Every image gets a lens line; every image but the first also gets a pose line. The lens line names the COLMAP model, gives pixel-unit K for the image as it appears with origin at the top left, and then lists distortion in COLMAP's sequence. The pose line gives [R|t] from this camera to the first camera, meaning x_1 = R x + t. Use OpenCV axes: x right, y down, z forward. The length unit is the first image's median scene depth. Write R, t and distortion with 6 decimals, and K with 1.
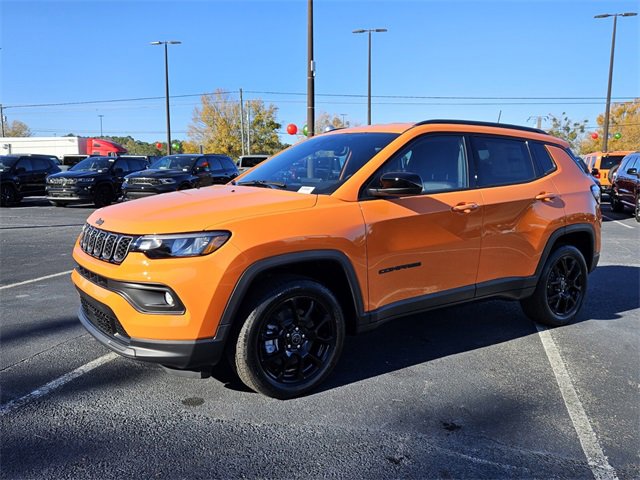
lens RADIAL K [[552.9, 0, 322.4], [0, 552.9, 265.3], [0, 0, 1]] dist [0.081559, -0.051261]
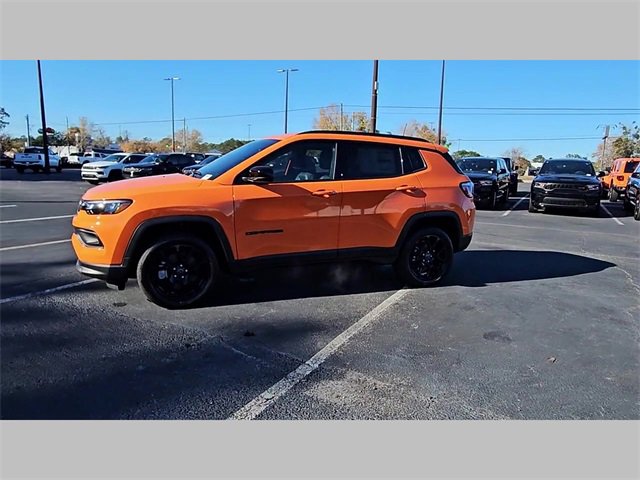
lens RADIAL K [[435.7, 0, 302.9], [0, 435.7, 255.1], [0, 0, 1]] dist [0.010028, -0.006951]
pose [[0.965882, 0.072309, -0.248684, 0.491312], [-0.064773, 0.997162, 0.038365, 0.013368], [0.250752, -0.020948, 0.967825, -0.086034]]
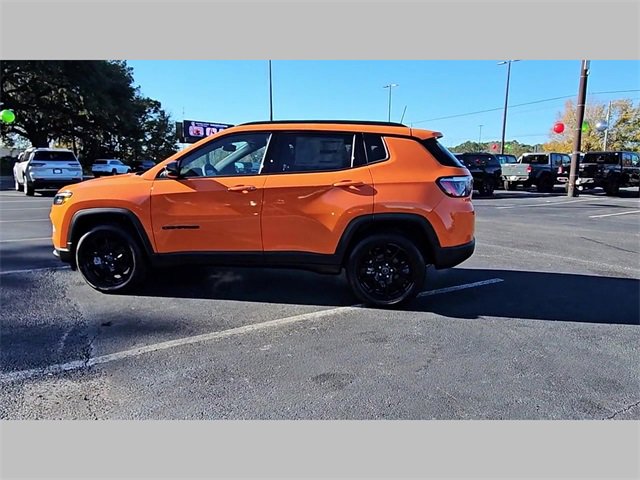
lens RADIAL K [[435.7, 0, 303.1], [0, 435.7, 248.7], [0, 0, 1]] dist [0.010028, -0.006951]
pose [[0.710866, 0.129451, -0.691312, 1.078090], [-0.119913, 0.990832, 0.062232, -0.045774], [0.693030, 0.038659, 0.719872, 0.372439]]
